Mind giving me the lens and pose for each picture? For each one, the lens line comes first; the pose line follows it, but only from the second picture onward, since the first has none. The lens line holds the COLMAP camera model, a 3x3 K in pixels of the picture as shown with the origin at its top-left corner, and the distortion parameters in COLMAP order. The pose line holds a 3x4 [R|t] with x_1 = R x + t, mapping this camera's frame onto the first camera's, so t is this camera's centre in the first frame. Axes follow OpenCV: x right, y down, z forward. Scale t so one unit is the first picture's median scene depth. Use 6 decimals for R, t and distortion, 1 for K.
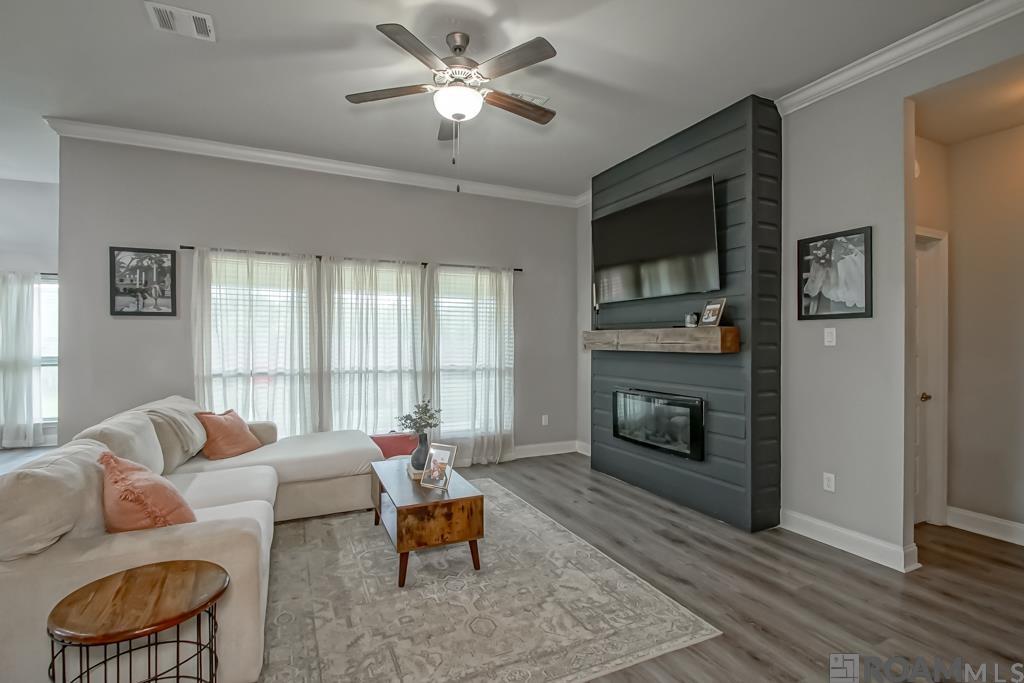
lens RADIAL K [[470.2, 0, 490.2], [0, 470.2, 342.6], [0, 0, 1]] dist [-0.005951, -0.003381]
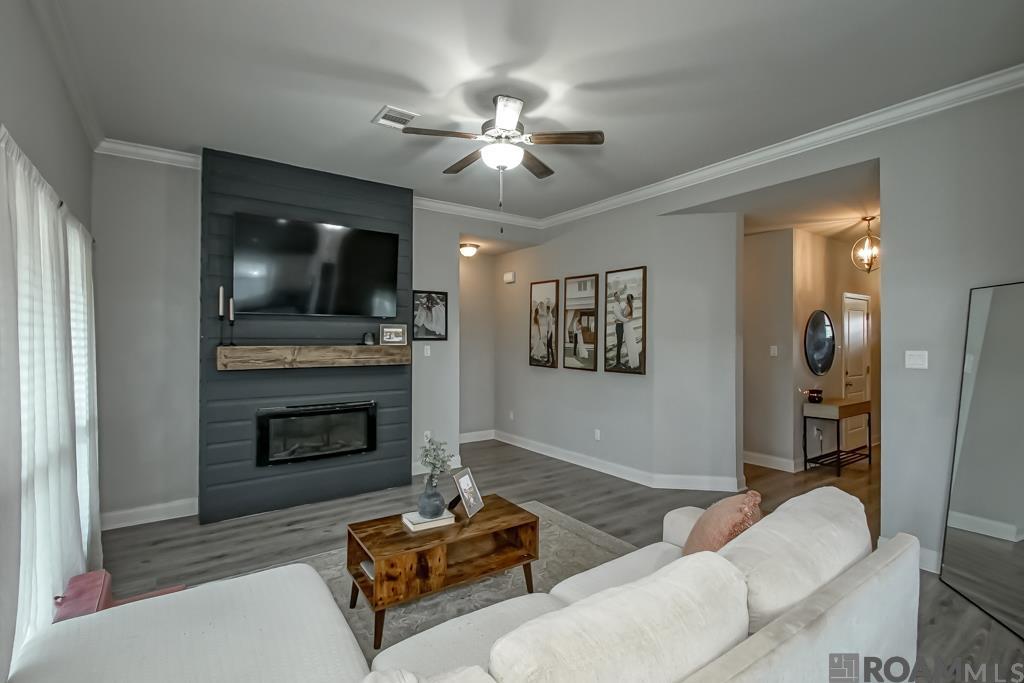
lens RADIAL K [[470.2, 0, 509.7], [0, 470.2, 347.6], [0, 0, 1]] dist [-0.005951, -0.003381]
pose [[-0.198575, -0.013752, 0.979989, -0.850254], [0.006563, 0.999860, 0.015361, -0.041483], [-0.980064, 0.009482, -0.198458, 0.878069]]
